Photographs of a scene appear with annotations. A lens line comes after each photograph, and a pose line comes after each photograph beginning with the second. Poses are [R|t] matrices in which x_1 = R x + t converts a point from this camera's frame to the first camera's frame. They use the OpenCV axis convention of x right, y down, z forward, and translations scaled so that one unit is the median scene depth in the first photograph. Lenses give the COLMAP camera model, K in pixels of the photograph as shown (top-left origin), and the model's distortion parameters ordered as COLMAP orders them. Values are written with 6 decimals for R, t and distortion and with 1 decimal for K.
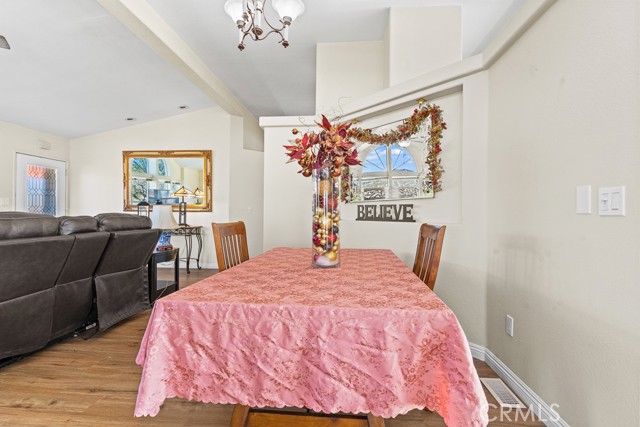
lens RADIAL K [[304.9, 0, 320.0], [0, 304.9, 213.5], [0, 0, 1]] dist [-0.008375, -0.000755]
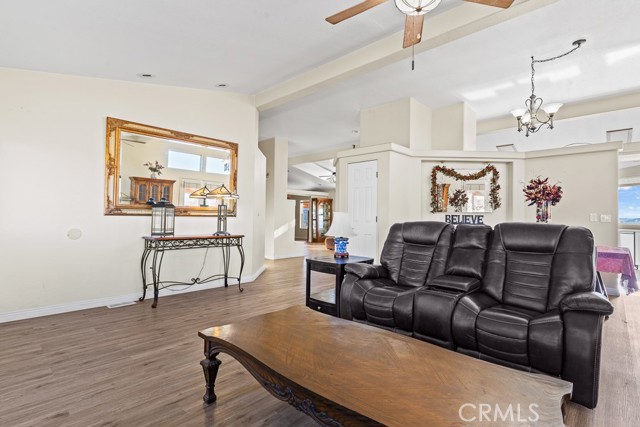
lens RADIAL K [[304.9, 0, 320.0], [0, 304.9, 213.5], [0, 0, 1]] dist [-0.008375, -0.000755]
pose [[0.629082, 0.010538, 0.777268, -0.909884], [-0.006935, 0.999944, -0.007945, -0.010004], [-0.777308, -0.000392, 0.629120, 0.303611]]
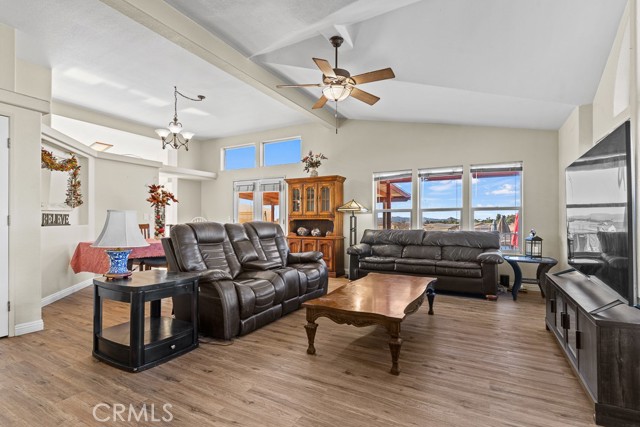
lens RADIAL K [[315.0, 0, 320.0], [0, 315.0, 213.5], [0, 0, 1]] dist [-0.001658, -0.000213]
pose [[-0.910790, 0.000696, 0.412869, -0.810739], [-0.006907, 0.999833, -0.016922, -0.007941], [-0.412811, -0.018264, -0.910633, 0.994994]]
